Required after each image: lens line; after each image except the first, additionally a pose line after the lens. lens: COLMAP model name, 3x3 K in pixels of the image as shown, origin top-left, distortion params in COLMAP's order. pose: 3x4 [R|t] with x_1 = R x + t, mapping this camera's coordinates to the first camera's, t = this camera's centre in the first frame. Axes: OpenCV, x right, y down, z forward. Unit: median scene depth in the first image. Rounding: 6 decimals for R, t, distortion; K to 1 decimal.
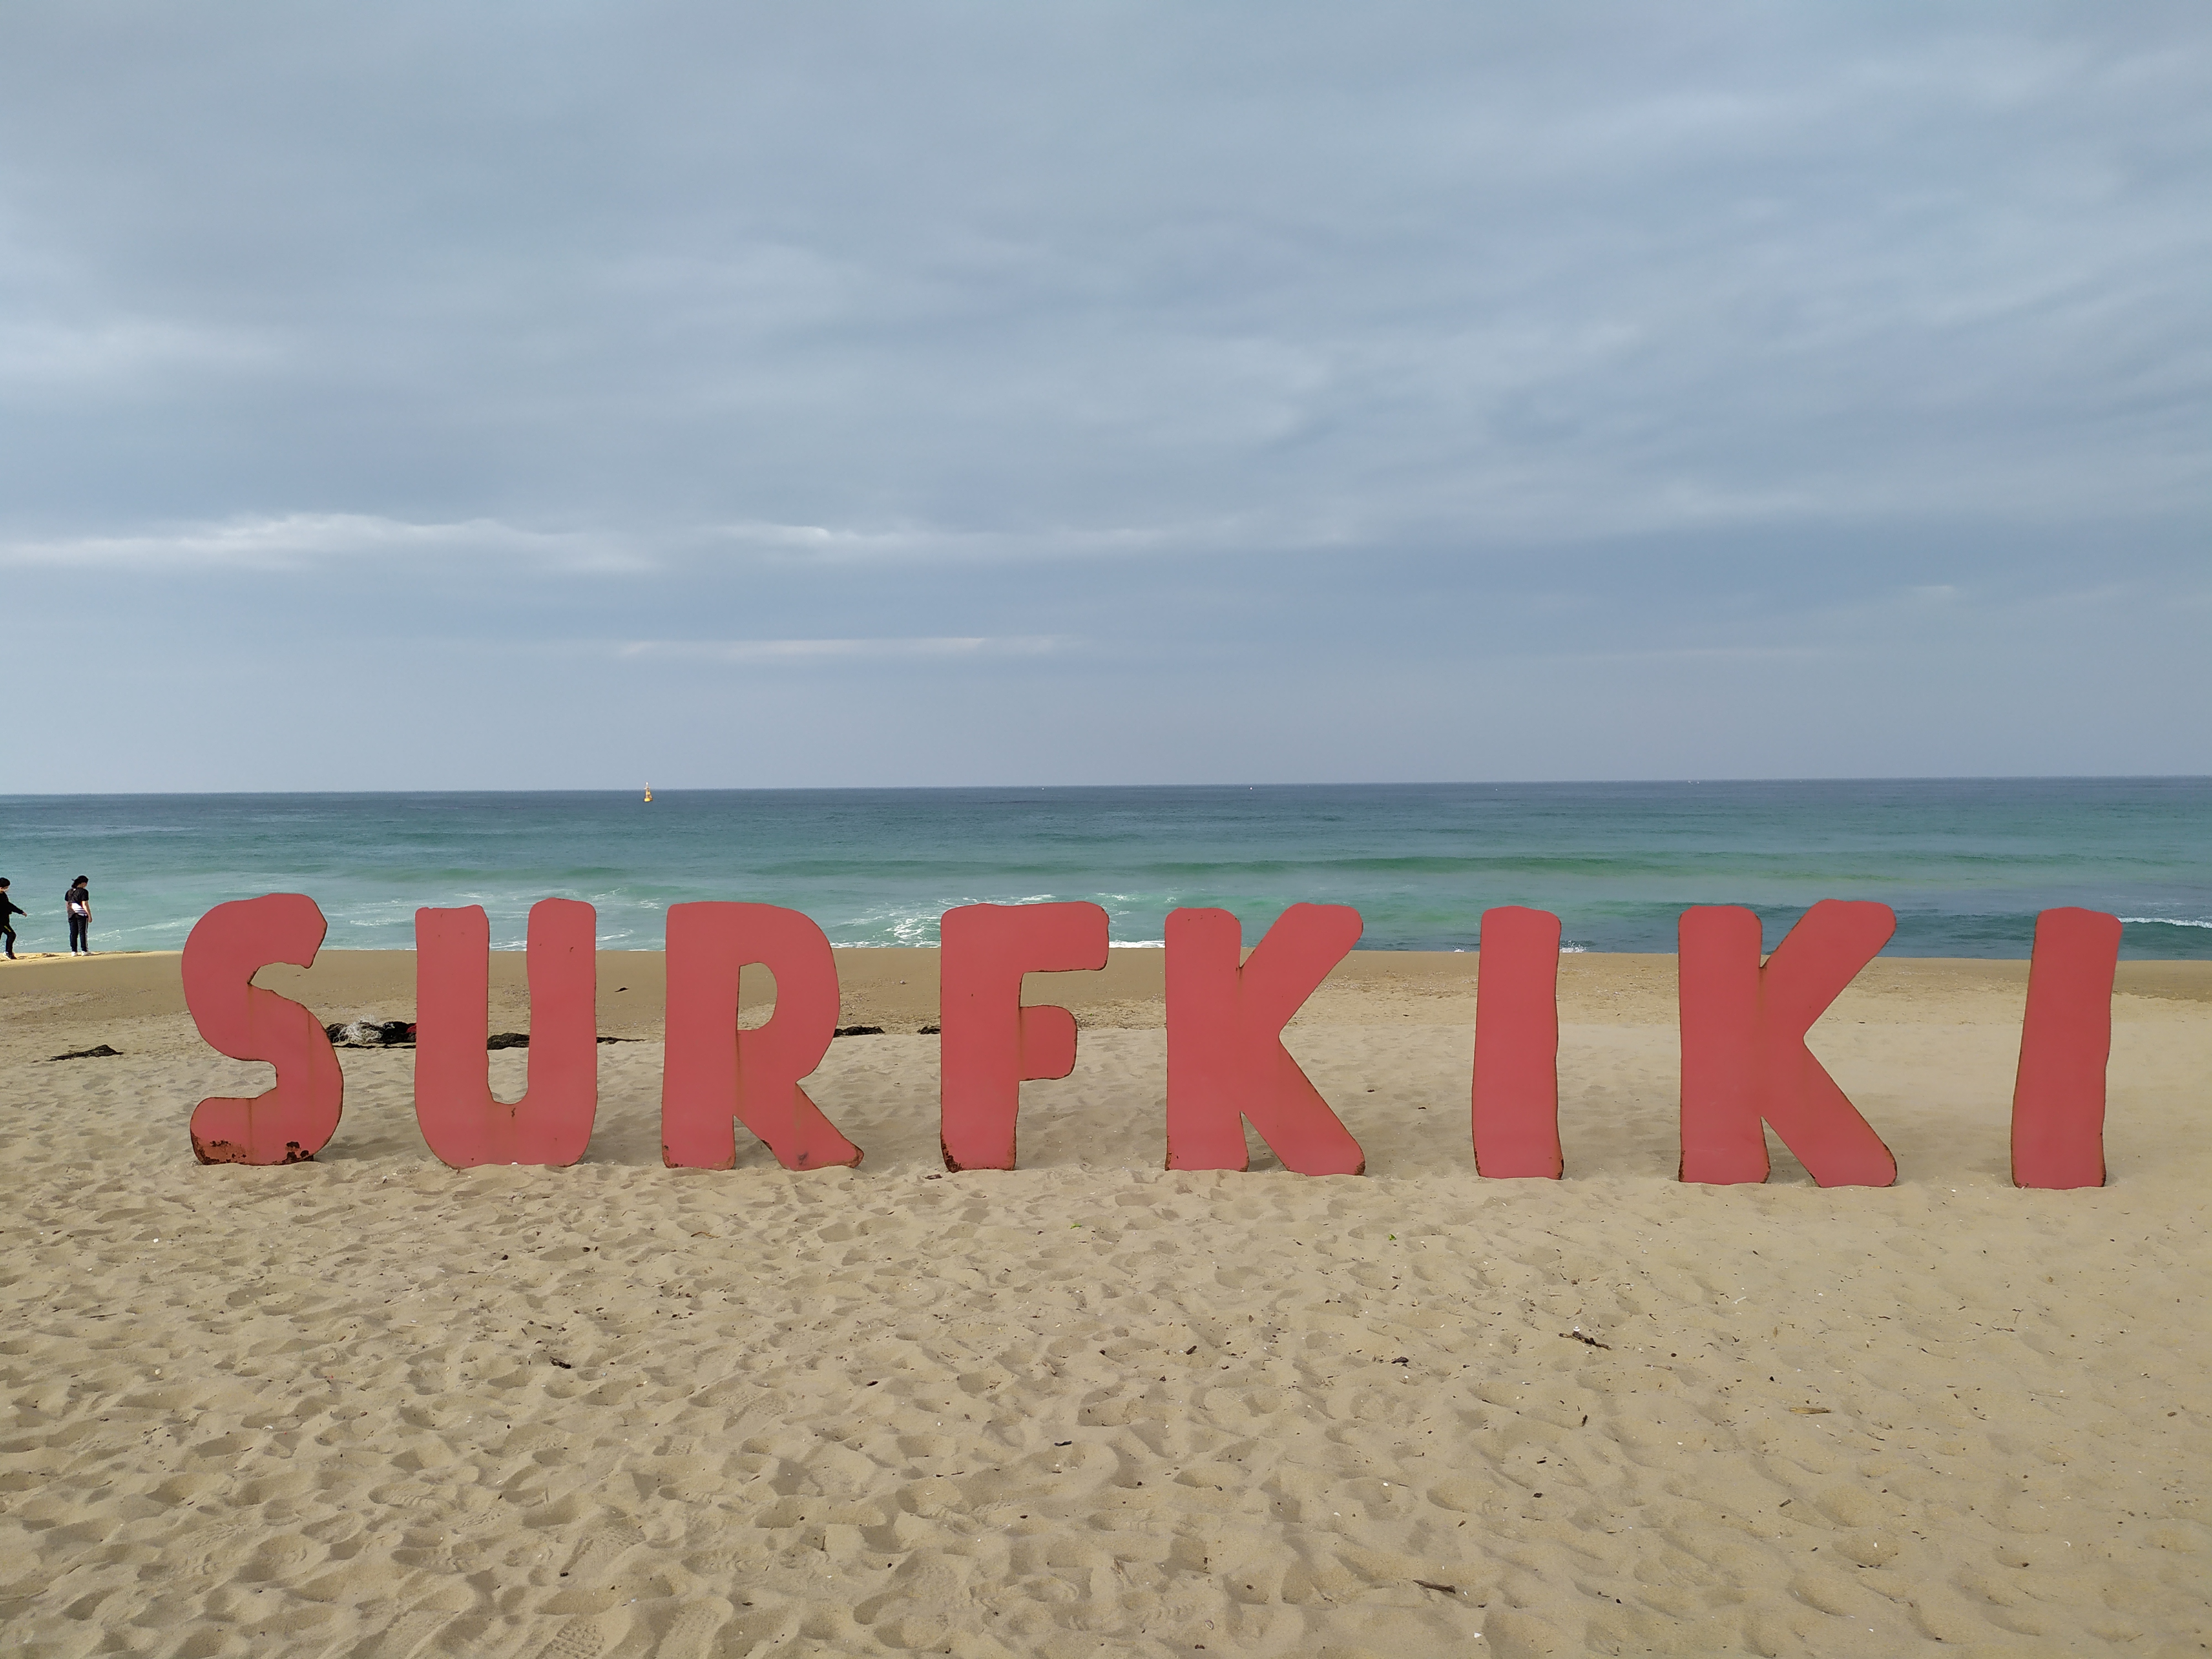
lens RADIAL K [[1644.7, 0, 1106.0], [0, 1644.7, 829.5], [0, 0, 1]] dist [0.155440, -0.065709]
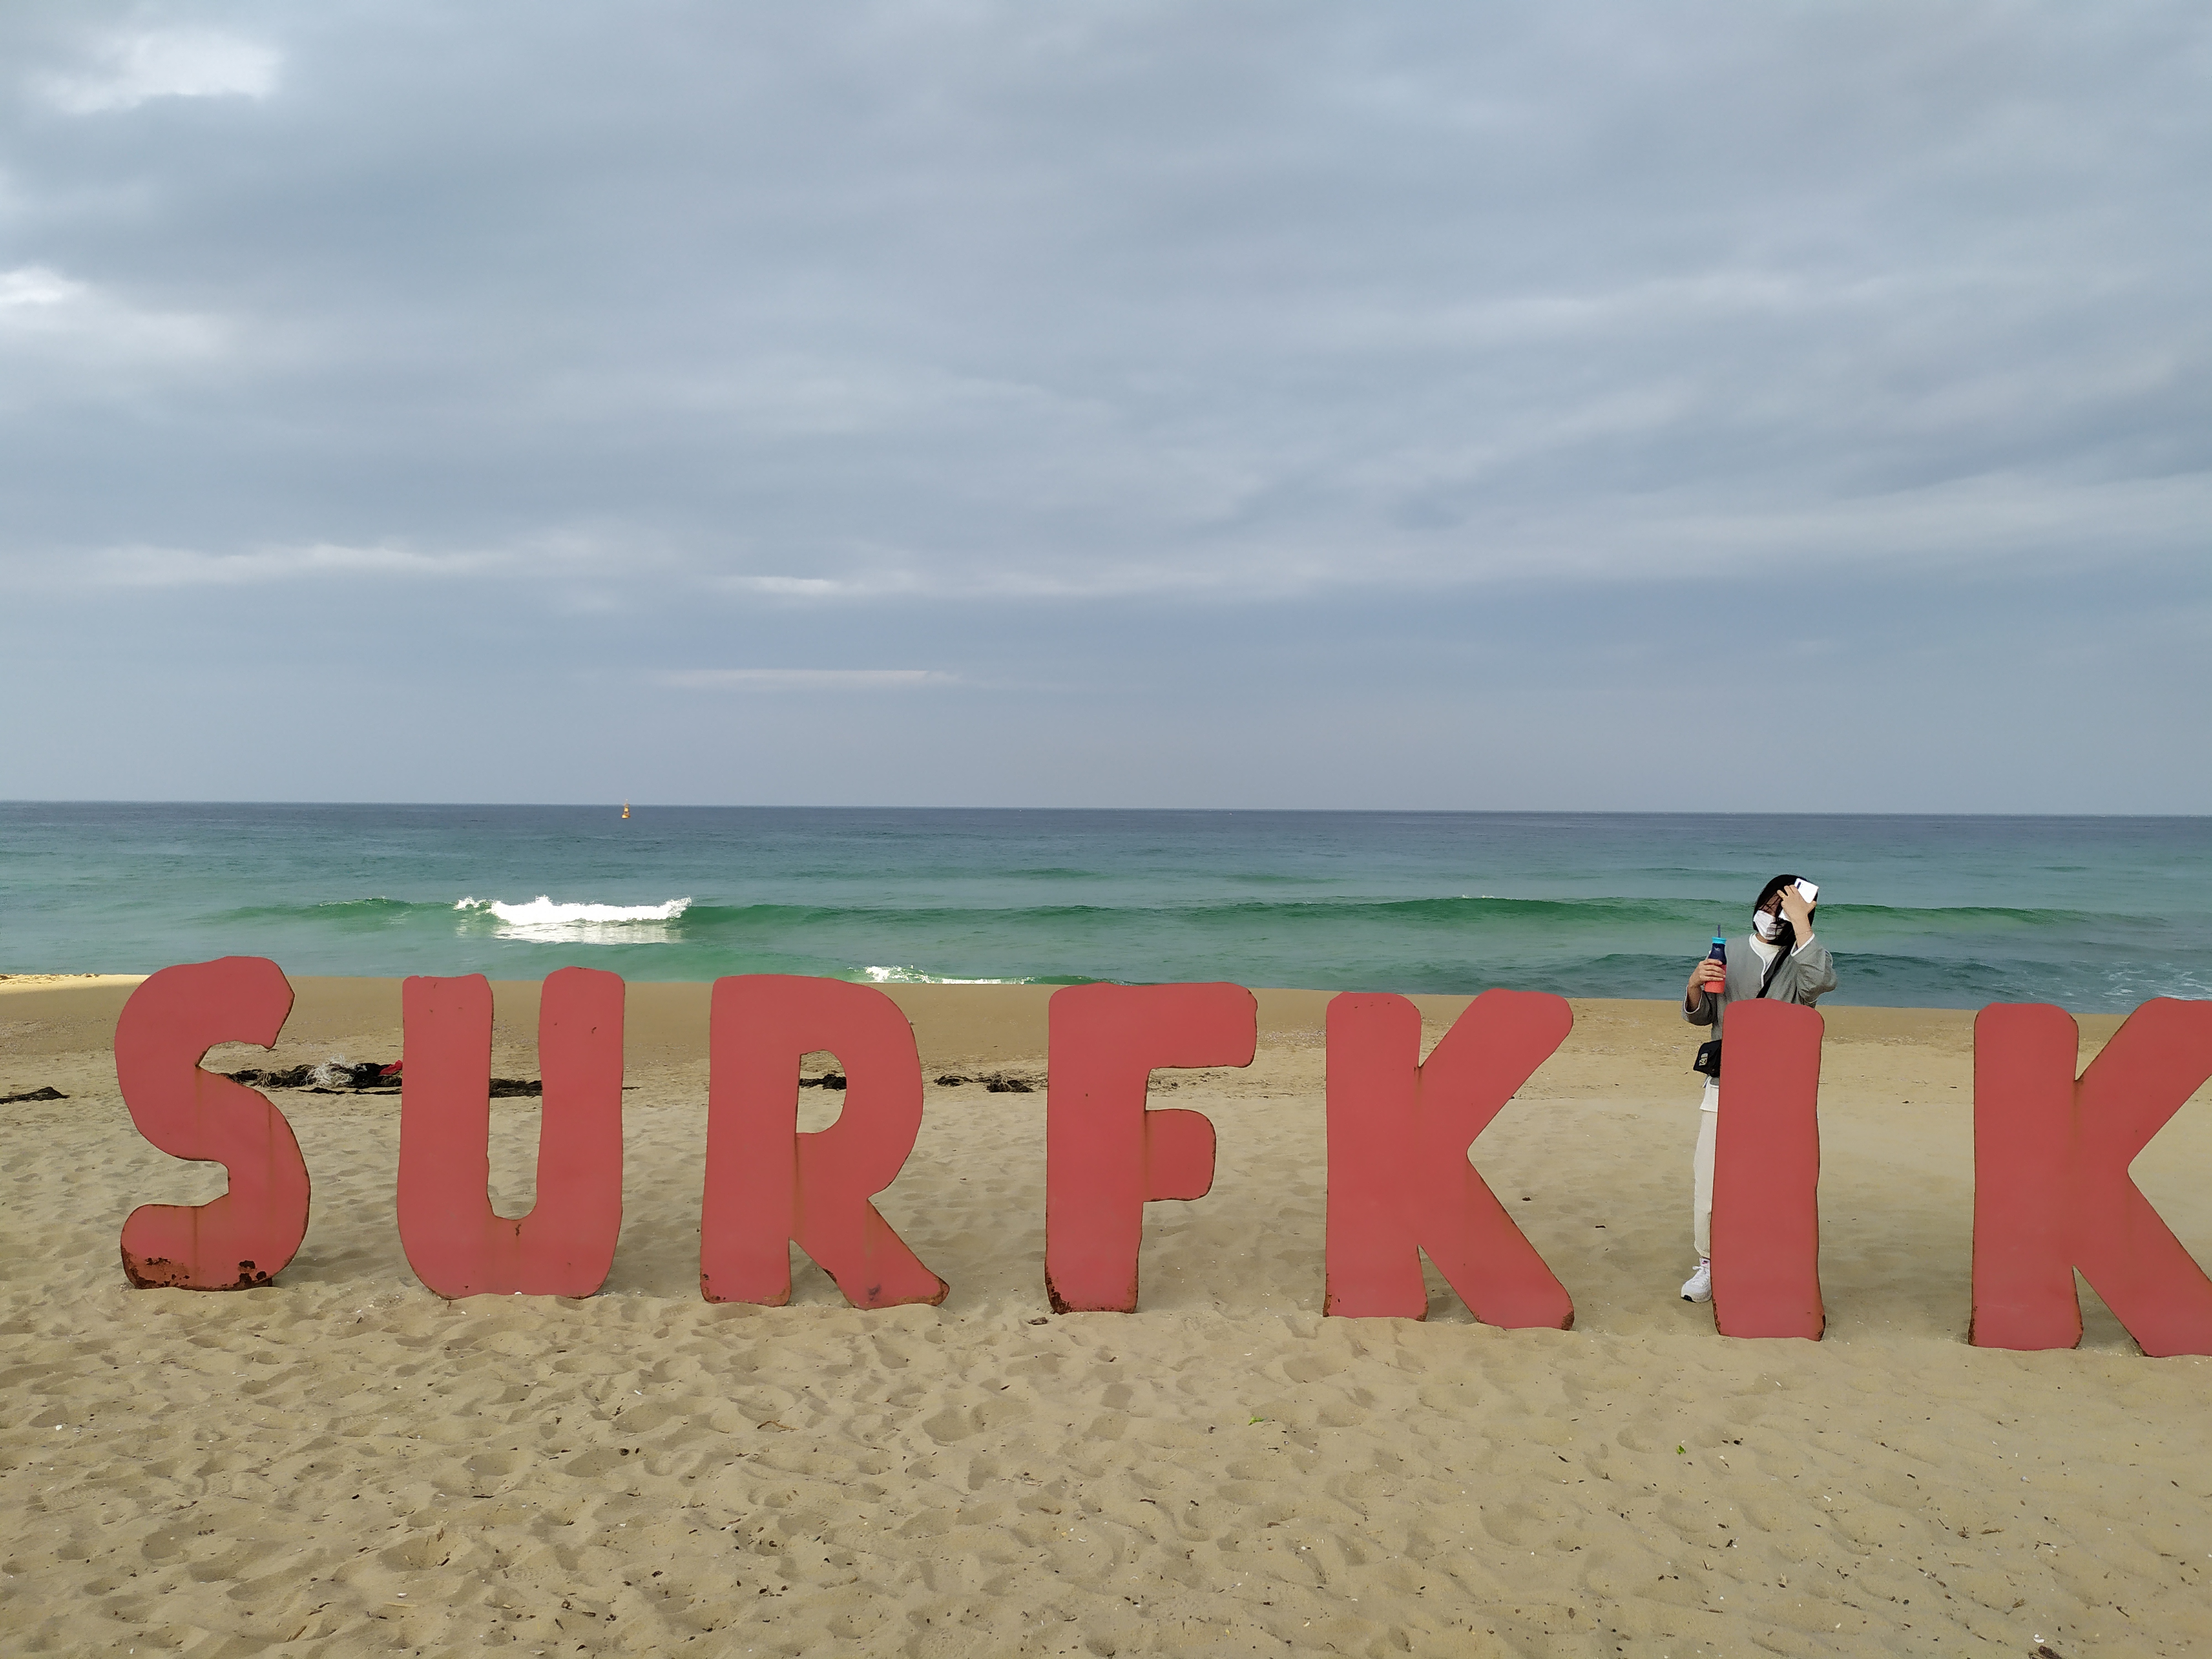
lens RADIAL K [[1646.4, 0, 1106.0], [0, 1646.4, 829.5], [0, 0, 1]] dist [0.072622, -0.004793]
pose [[0.999641, 0.019849, 0.018014, -0.090990], [-0.019638, 0.999737, -0.011845, -0.019566], [-0.018245, 0.011487, 0.999768, 0.197344]]
